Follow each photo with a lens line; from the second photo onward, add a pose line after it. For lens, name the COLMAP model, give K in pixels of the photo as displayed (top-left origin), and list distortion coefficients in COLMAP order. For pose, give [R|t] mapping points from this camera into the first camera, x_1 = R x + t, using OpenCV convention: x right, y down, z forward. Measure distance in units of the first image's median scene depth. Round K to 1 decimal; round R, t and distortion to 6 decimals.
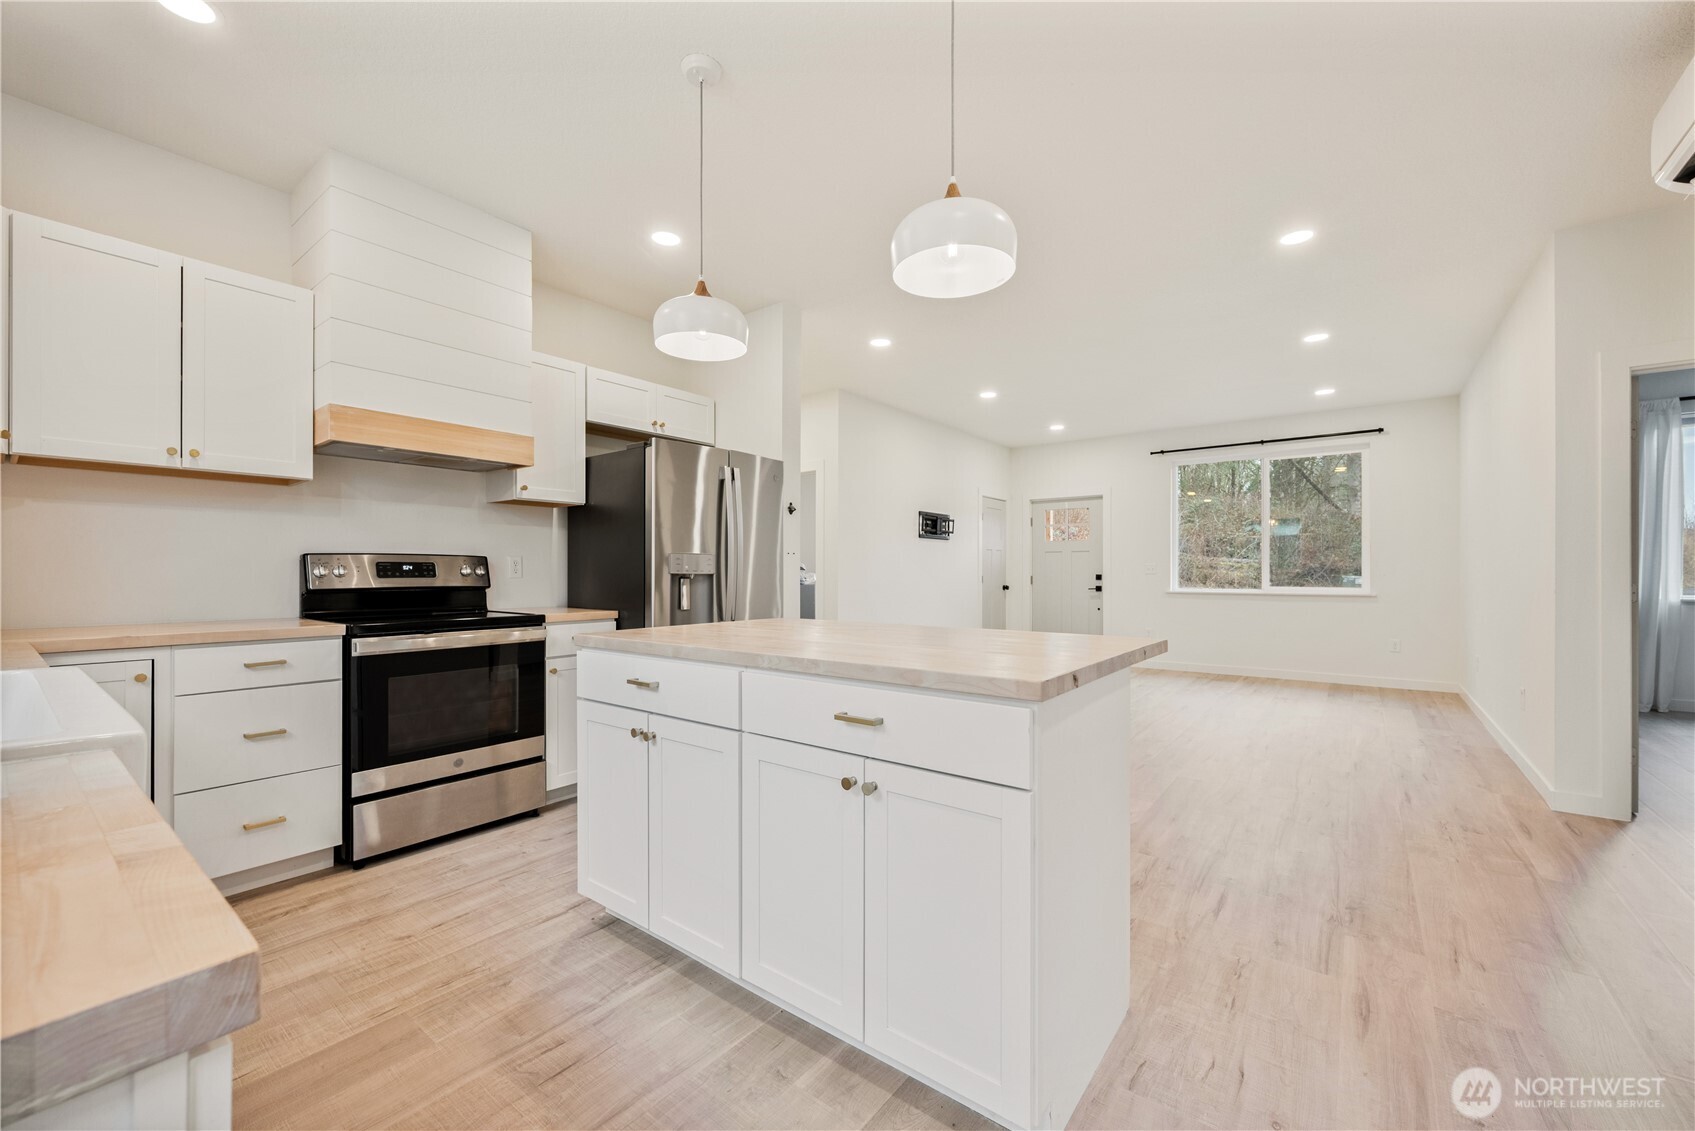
lens RADIAL K [[672.4, 0, 849.4], [0, 672.4, 571.2], [0, 0, 1]] dist [-0.000437, 0.000398]
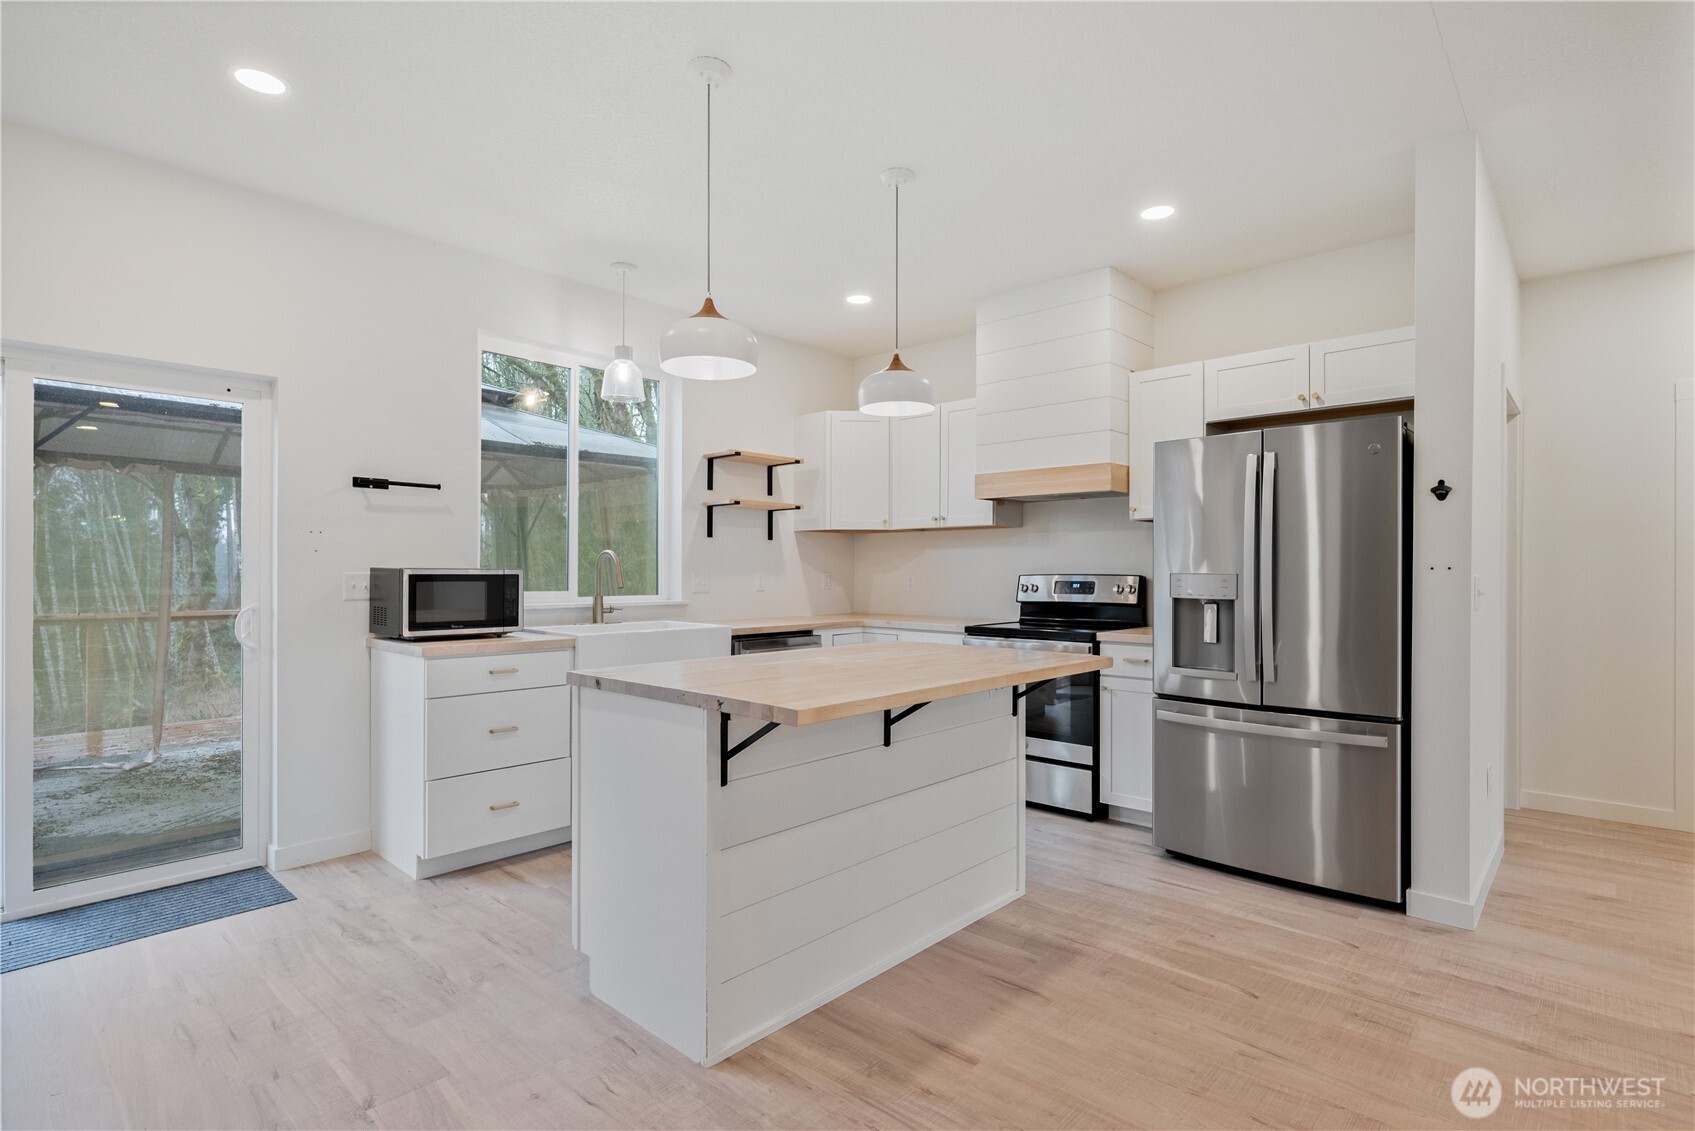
lens RADIAL K [[822.8, 0, 832.7], [0, 822.8, 578.0], [0, 0, 1]] dist [0.001898, -0.003646]
pose [[-0.099031, 0.008072, -0.995052, 0.866139], [0.000729, 0.999967, 0.008039, -0.032188], [0.995084, 0.000070, -0.099034, 0.721135]]
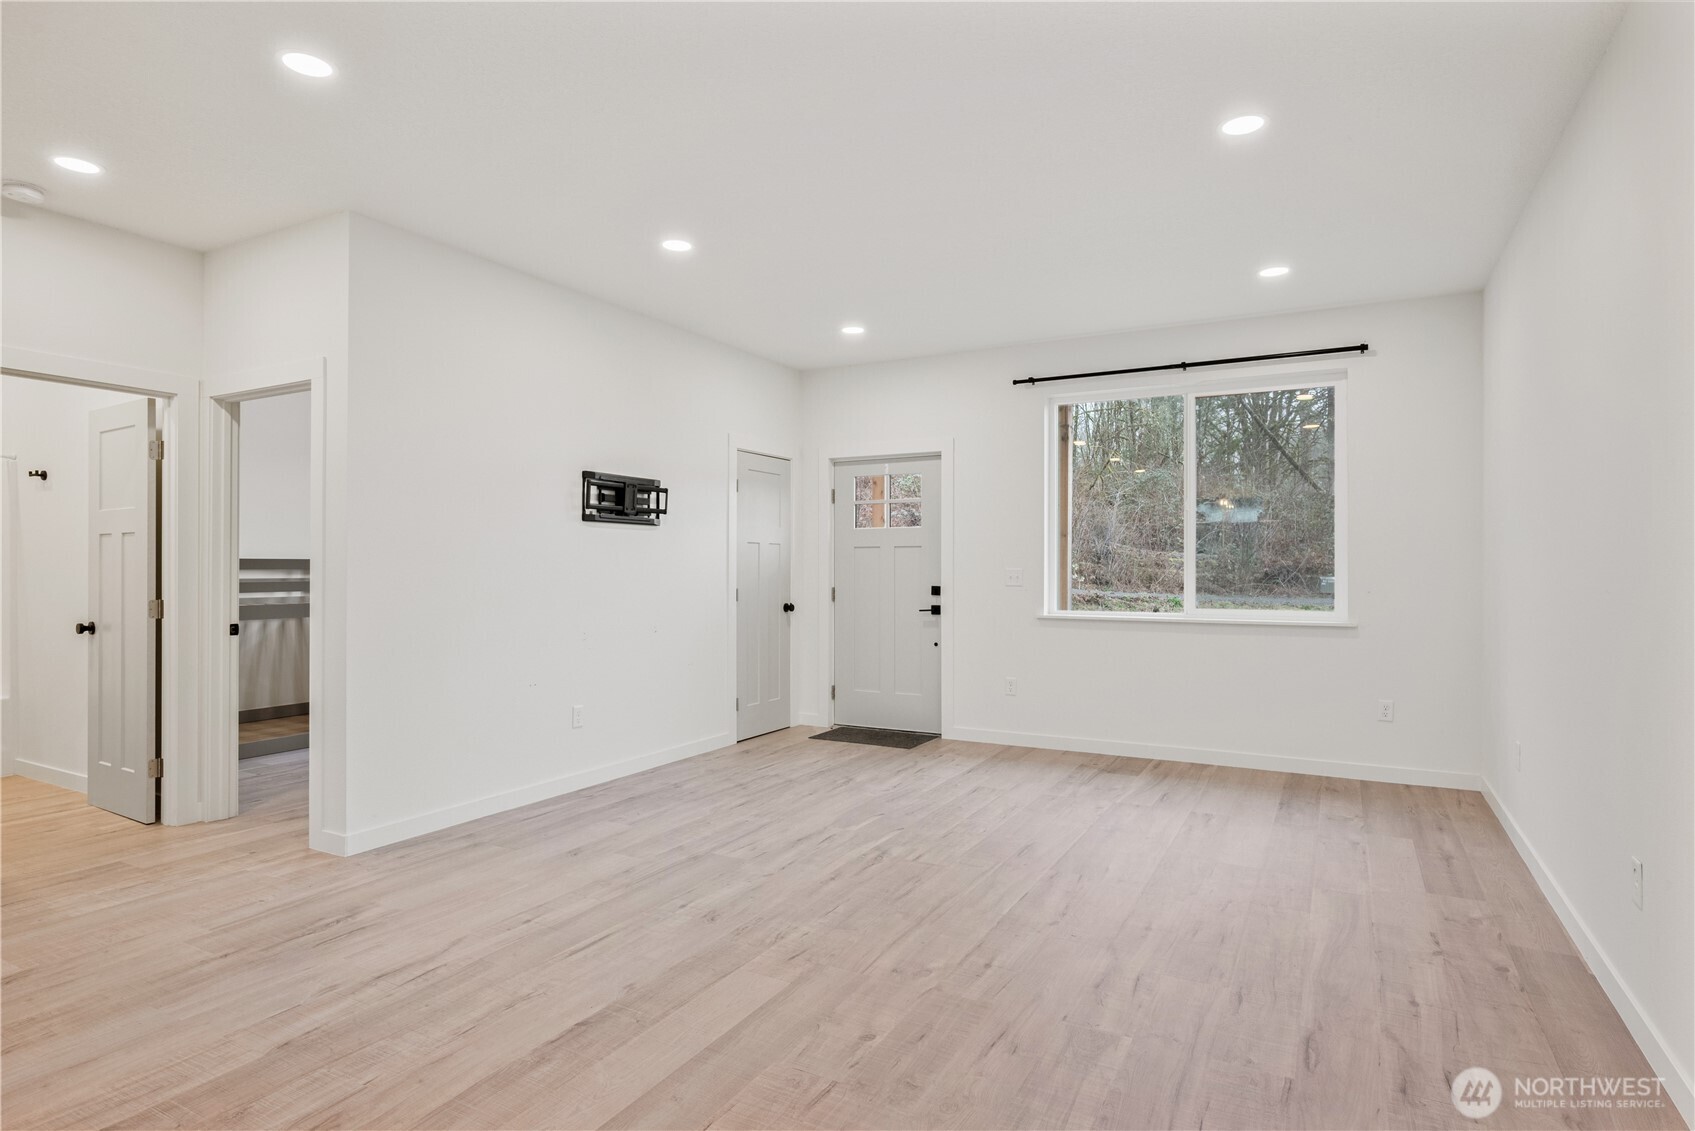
lens RADIAL K [[917.2, 0, 852.2], [0, 917.2, 562.6], [0, 0, 1]] dist [-0.004880, 0.003456]
pose [[0.987736, 0.002755, 0.156107, 0.451267], [-0.002157, 0.999990, -0.004005, -0.032506], [-0.156117, 0.003619, 0.987732, 0.561940]]
